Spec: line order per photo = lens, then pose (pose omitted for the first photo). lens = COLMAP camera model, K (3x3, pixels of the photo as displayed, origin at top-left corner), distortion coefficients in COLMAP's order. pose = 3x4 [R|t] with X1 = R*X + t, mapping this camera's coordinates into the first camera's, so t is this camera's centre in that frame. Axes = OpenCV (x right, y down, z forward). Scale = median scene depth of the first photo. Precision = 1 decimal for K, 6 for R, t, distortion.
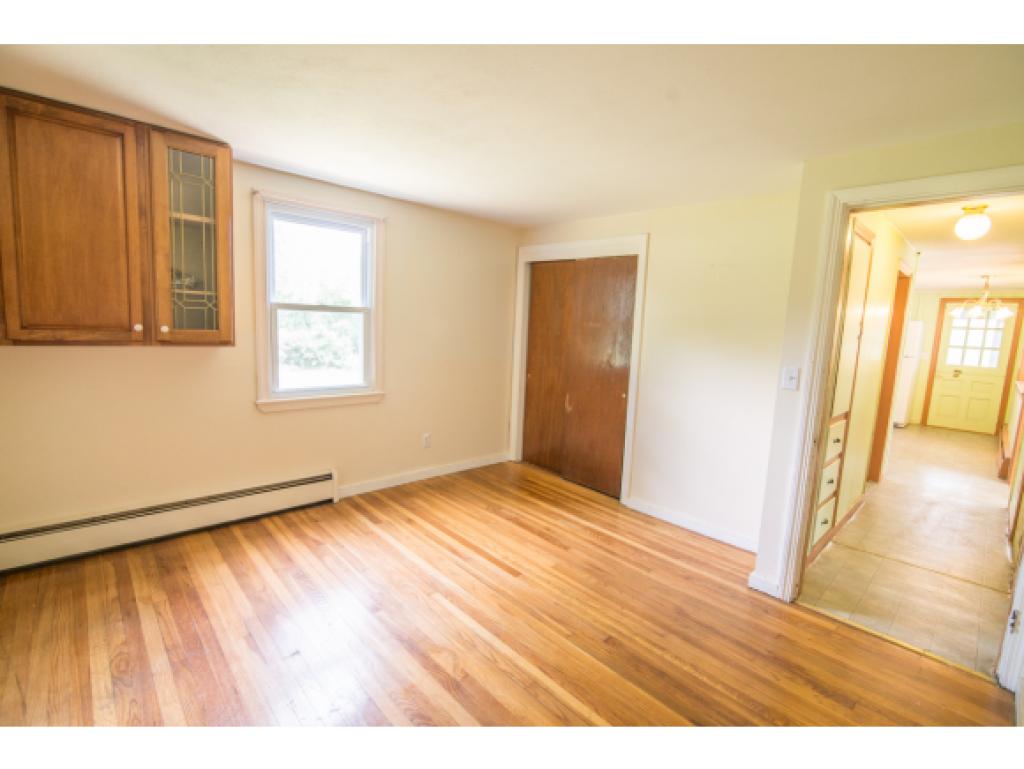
lens RADIAL K [[462.7, 0, 517.4], [0, 462.7, 378.9], [0, 0, 1]] dist [-0.016004, -0.000194]
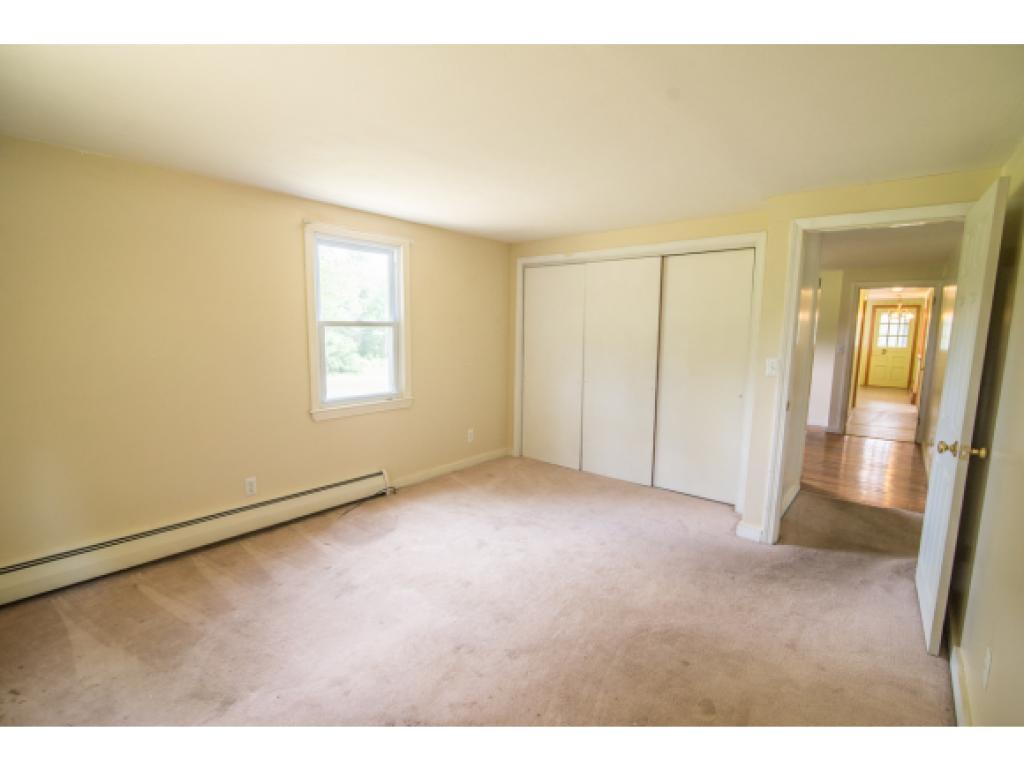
lens RADIAL K [[483.5, 0, 509.6], [0, 483.5, 390.0], [0, 0, 1]] dist [-0.016980, 0.001099]
pose [[0.990888, -0.056846, 0.122108, -0.551835], [0.055540, 0.998357, 0.014080, 0.024149], [-0.122708, -0.007170, 0.992417, -0.509105]]
